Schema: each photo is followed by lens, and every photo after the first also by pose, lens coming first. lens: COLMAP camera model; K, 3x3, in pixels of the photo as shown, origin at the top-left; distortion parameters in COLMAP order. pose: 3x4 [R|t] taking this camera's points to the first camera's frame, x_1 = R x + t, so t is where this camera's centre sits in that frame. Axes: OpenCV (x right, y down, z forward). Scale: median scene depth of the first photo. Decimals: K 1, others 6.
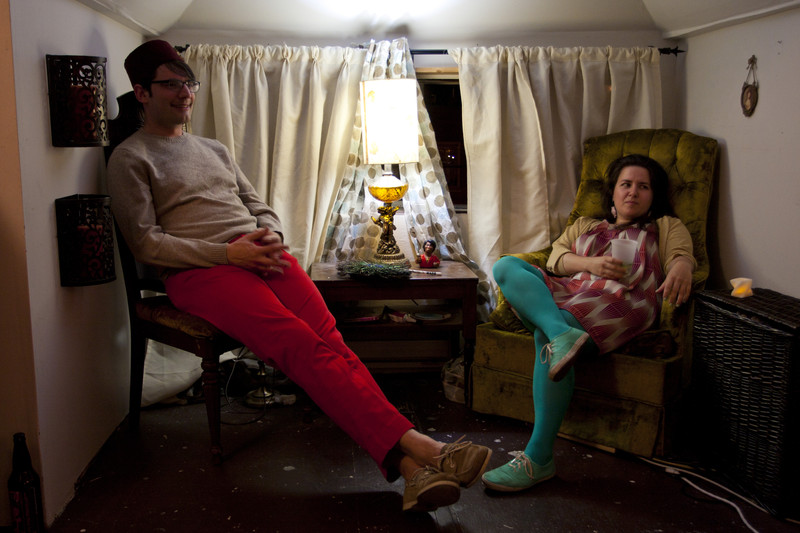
lens RADIAL K [[834.6, 0, 399.0], [0, 834.6, 263.5], [0, 0, 1]] dist [-0.108650, 0.000000]
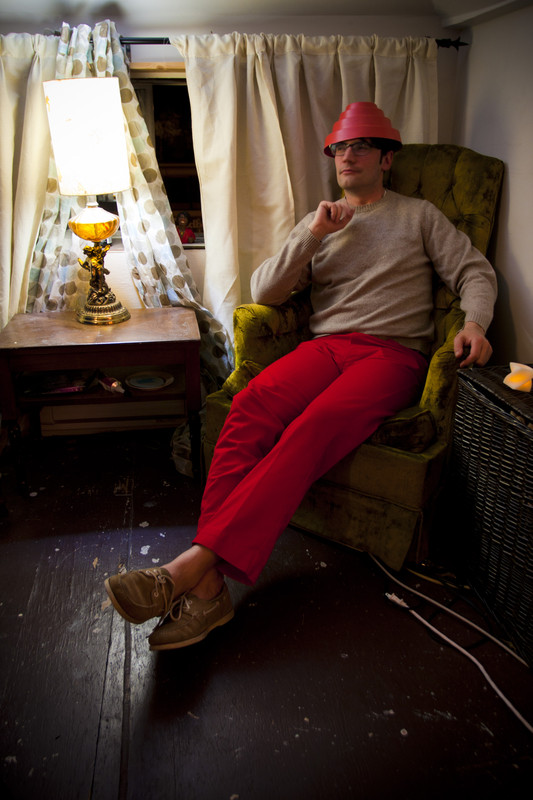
lens RADIAL K [[634.8, 0, 268.7], [0, 634.8, 402.1], [0, 0, 1]] dist [-0.077731, 0.026738]
pose [[0.997597, -0.022932, 0.065383, 0.107454], [0.006757, 0.971343, 0.237588, -0.062629], [-0.068958, -0.236575, 0.969163, 0.348363]]
